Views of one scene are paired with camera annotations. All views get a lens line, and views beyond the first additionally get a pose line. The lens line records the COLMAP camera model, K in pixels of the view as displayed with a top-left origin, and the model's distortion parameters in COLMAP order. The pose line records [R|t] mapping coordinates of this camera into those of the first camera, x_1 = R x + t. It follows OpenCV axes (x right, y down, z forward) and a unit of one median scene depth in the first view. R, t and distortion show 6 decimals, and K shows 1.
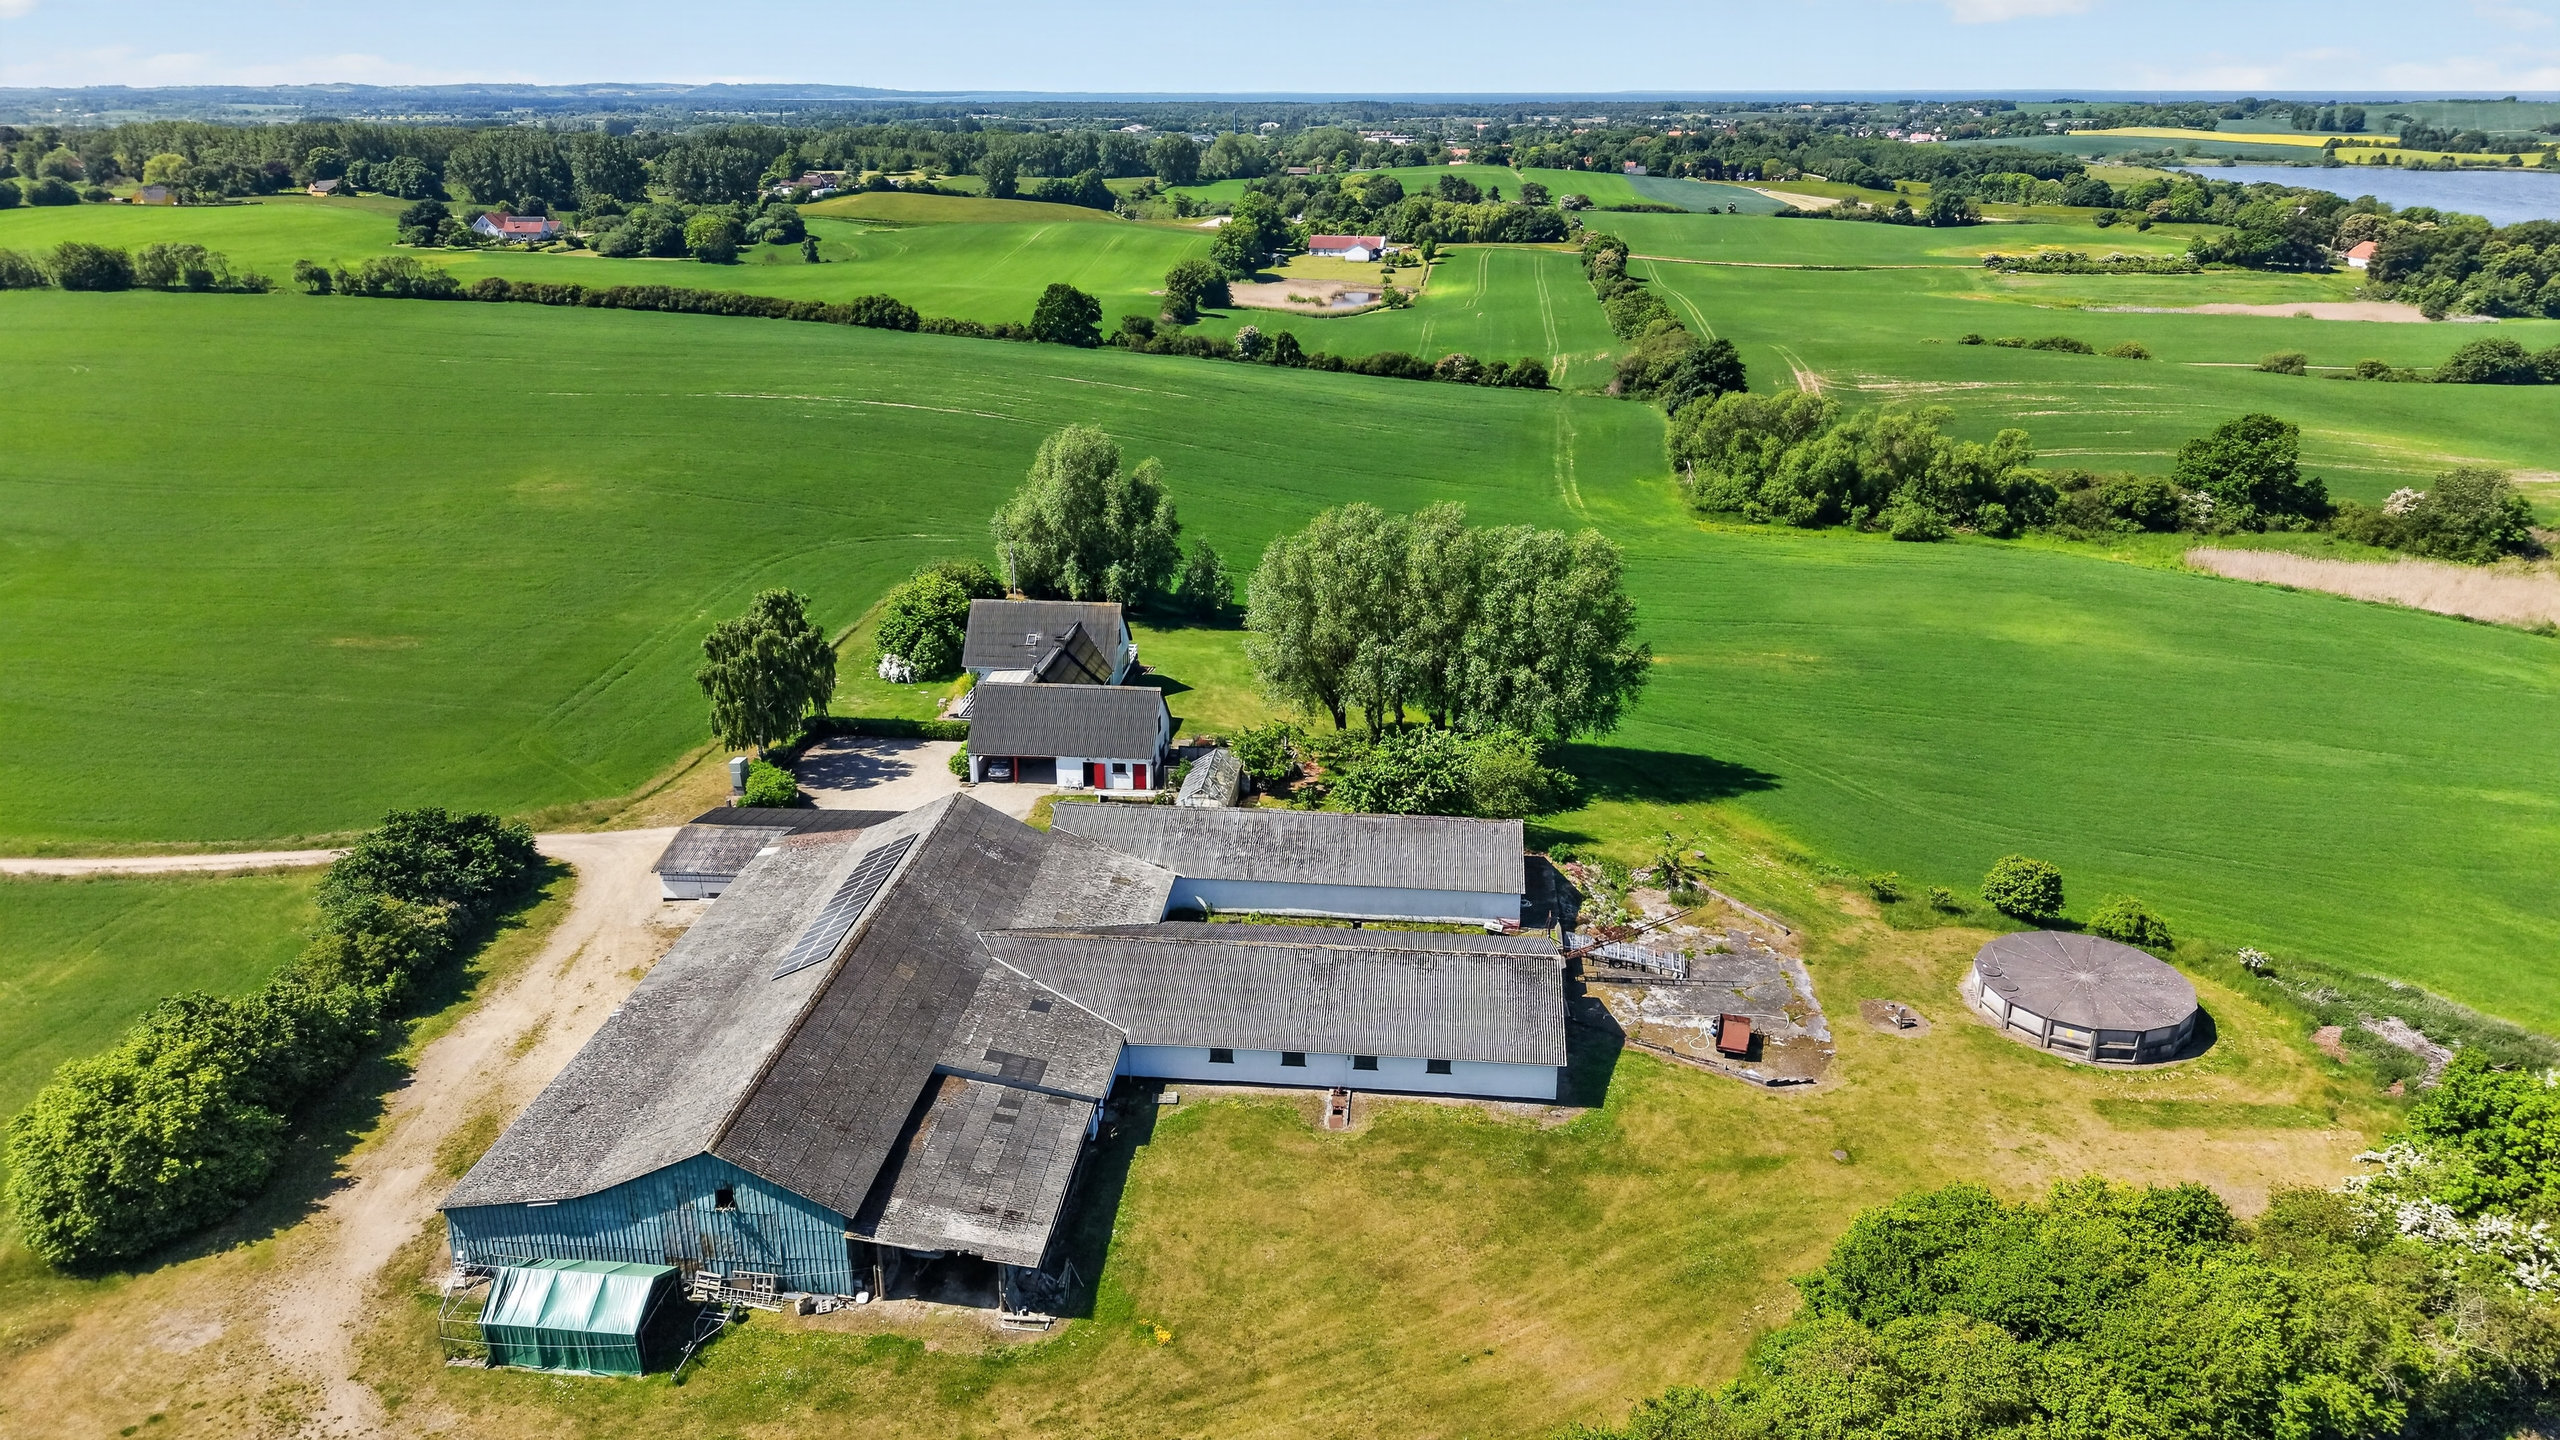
lens RADIAL K [[1709.5, 0, 1278.6], [0, 1709.5, 720.5], [0, 0, 1]] dist [0.041567, -0.048092]
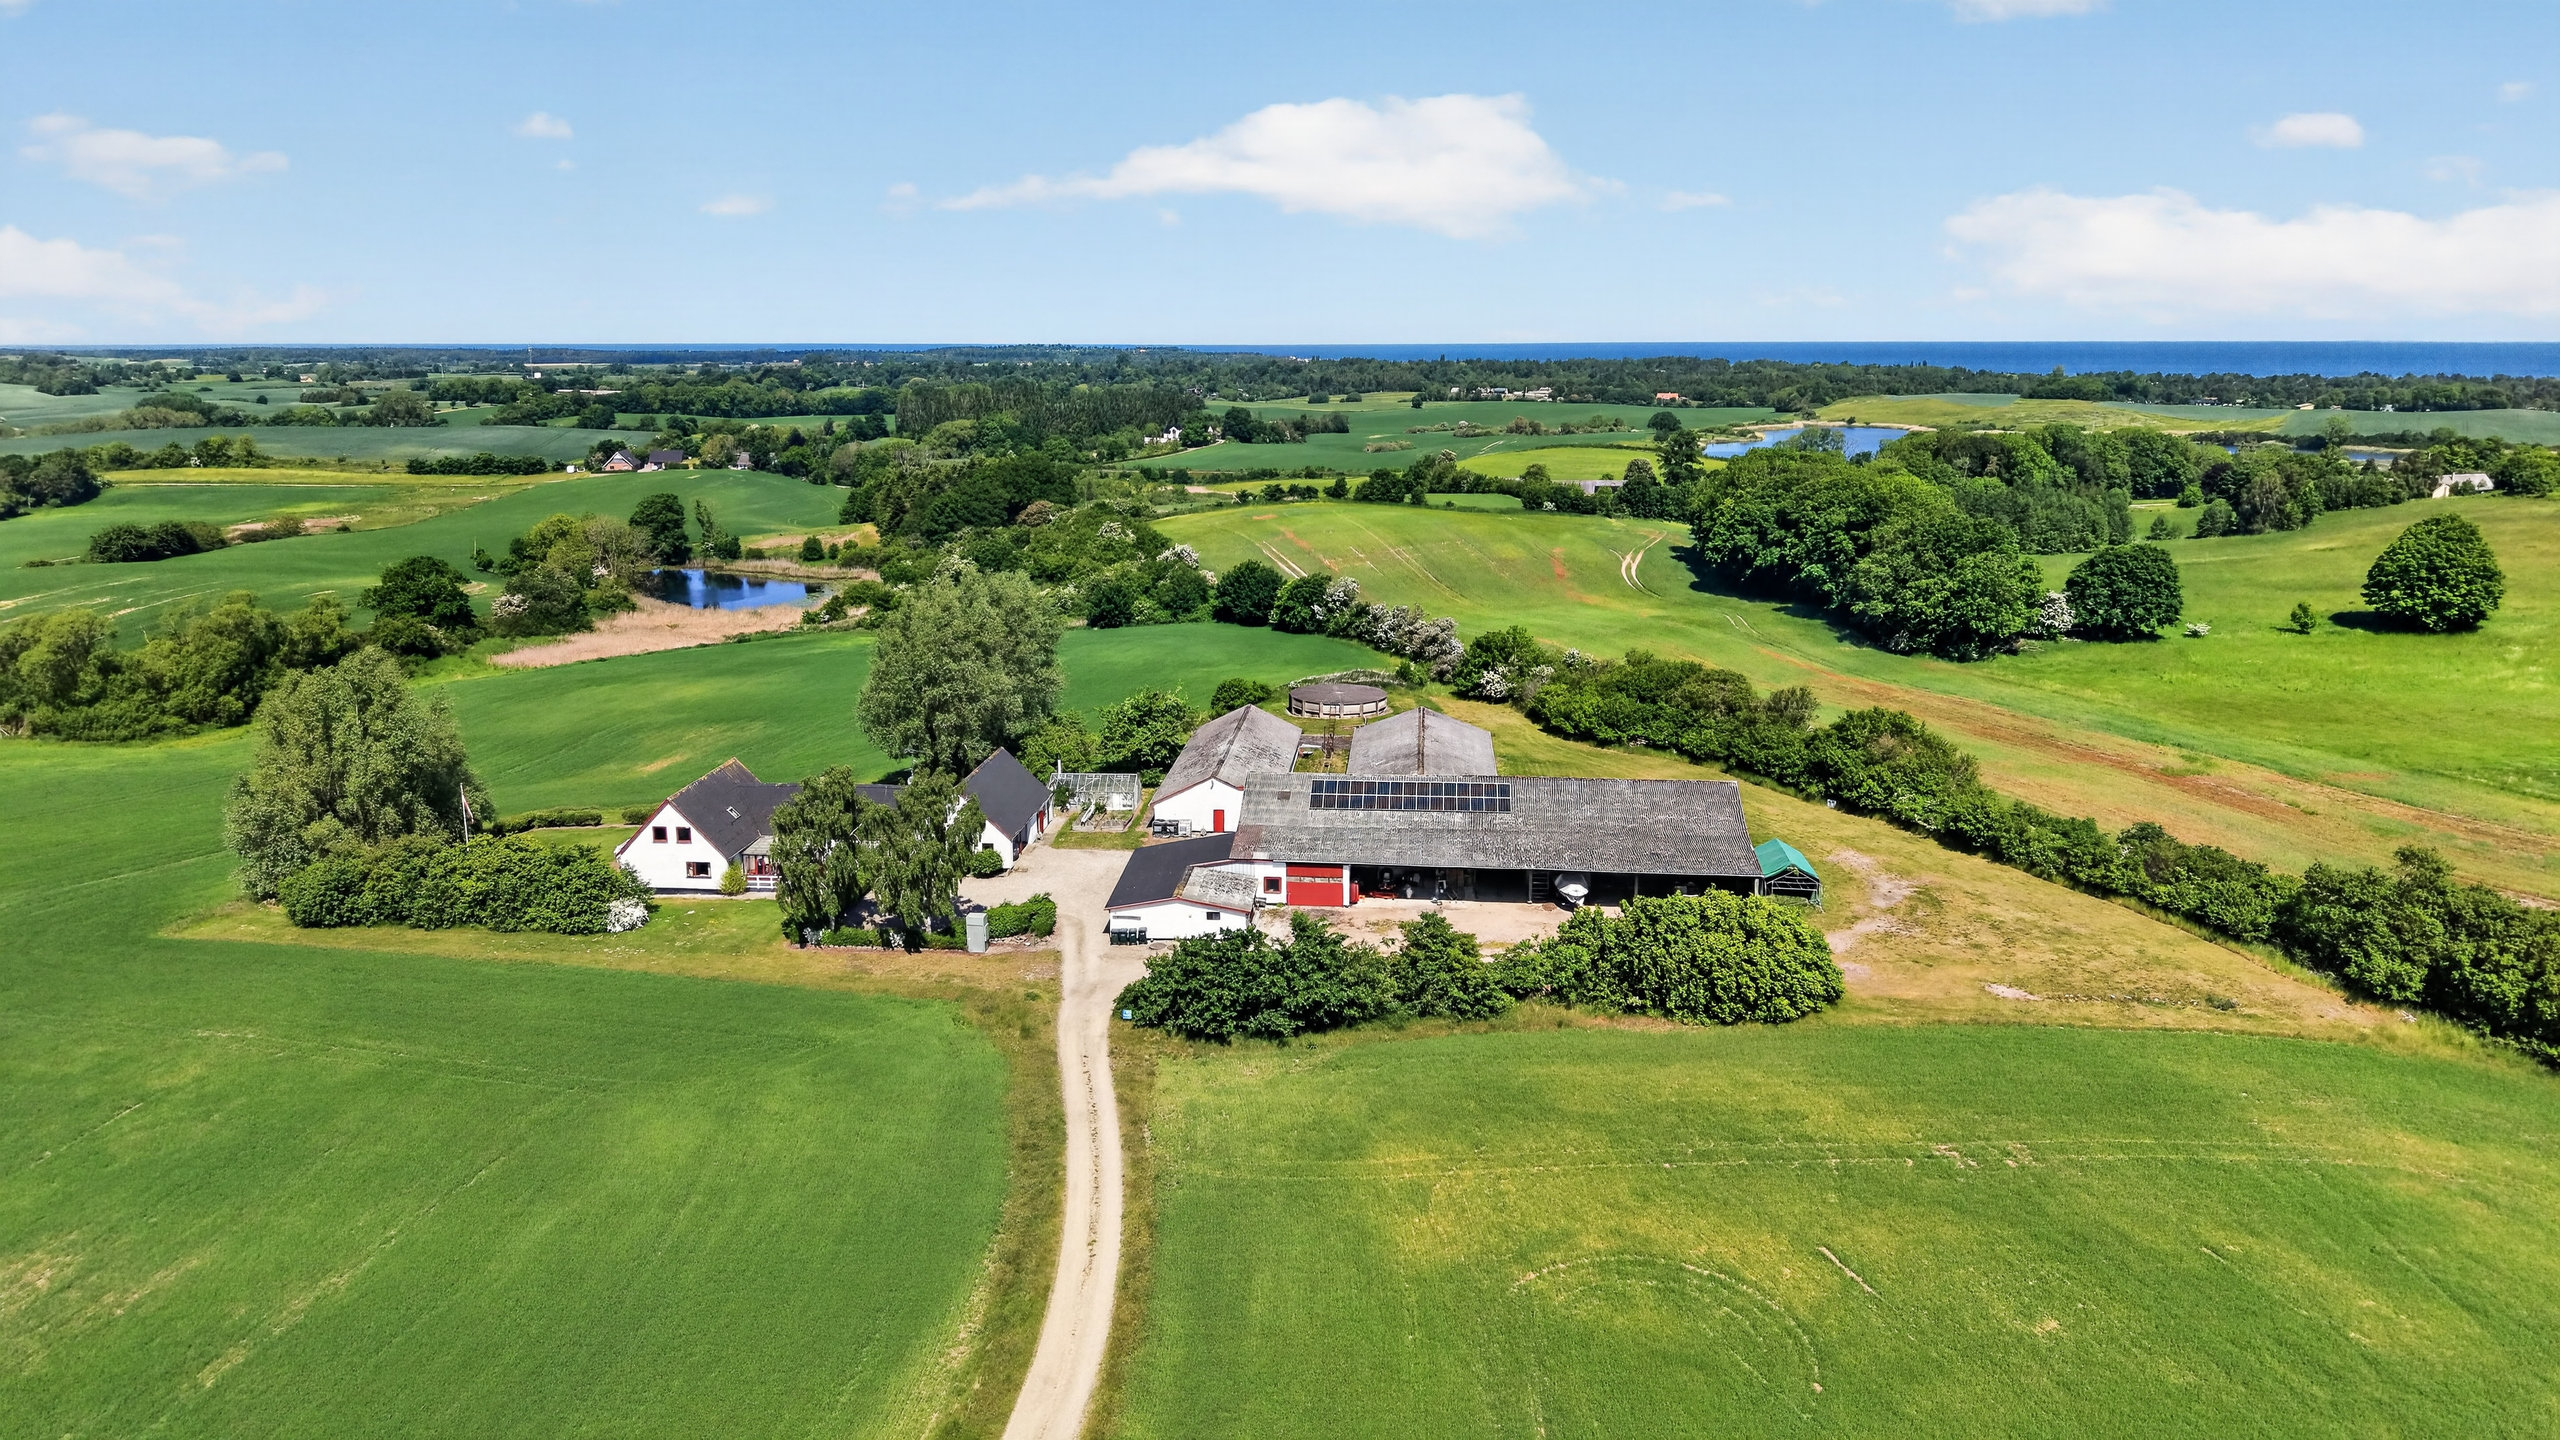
lens RADIAL K [[1705.9, 0, 1275.6], [0, 1705.9, 722.5], [0, 0, 1]] dist [0.064018, -0.084795]
pose [[-0.006983, -0.216143, 0.976337, -0.466796], [0.346836, 0.915227, 0.205096, -0.080903], [-0.937900, 0.340061, 0.068575, 0.286297]]
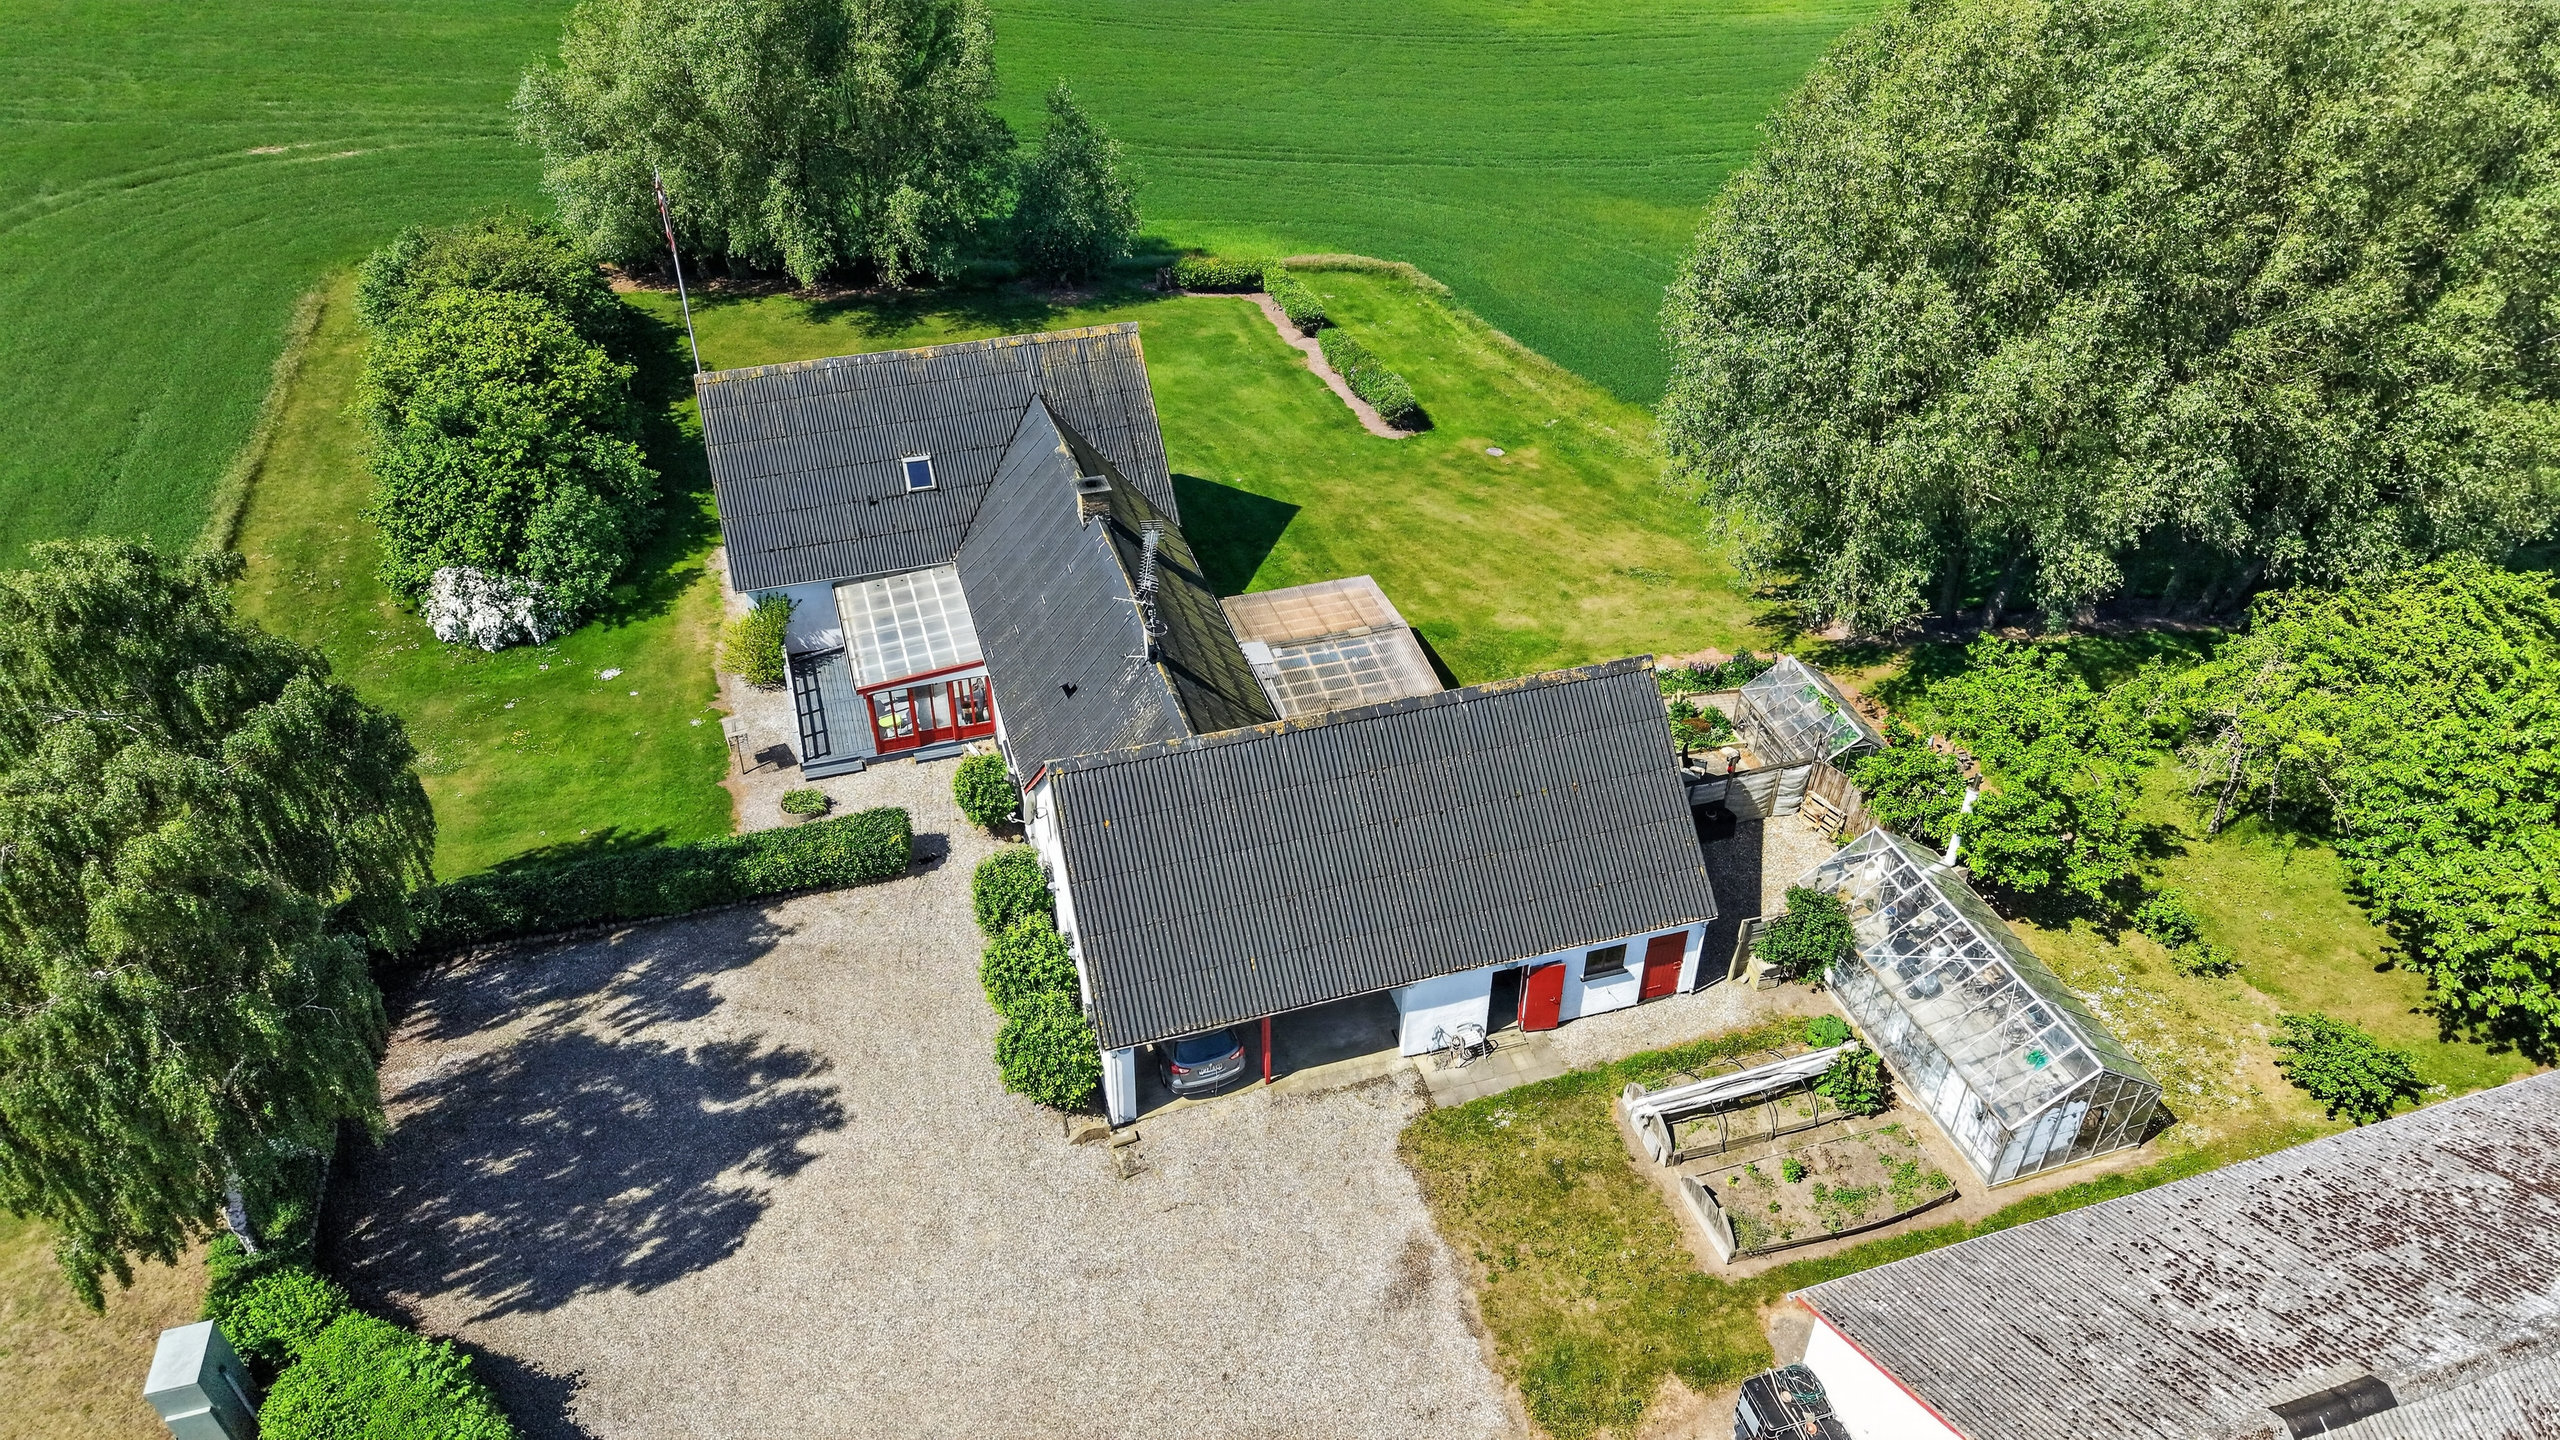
lens RADIAL K [[1709.5, 0, 1278.6], [0, 1709.5, 720.5], [0, 0, 1]] dist [0.041567, -0.048092]
pose [[0.918081, -0.227208, 0.324814, -0.089722], [0.127759, 0.945303, 0.300132, -0.042101], [-0.375240, -0.234047, 0.896893, 0.290092]]
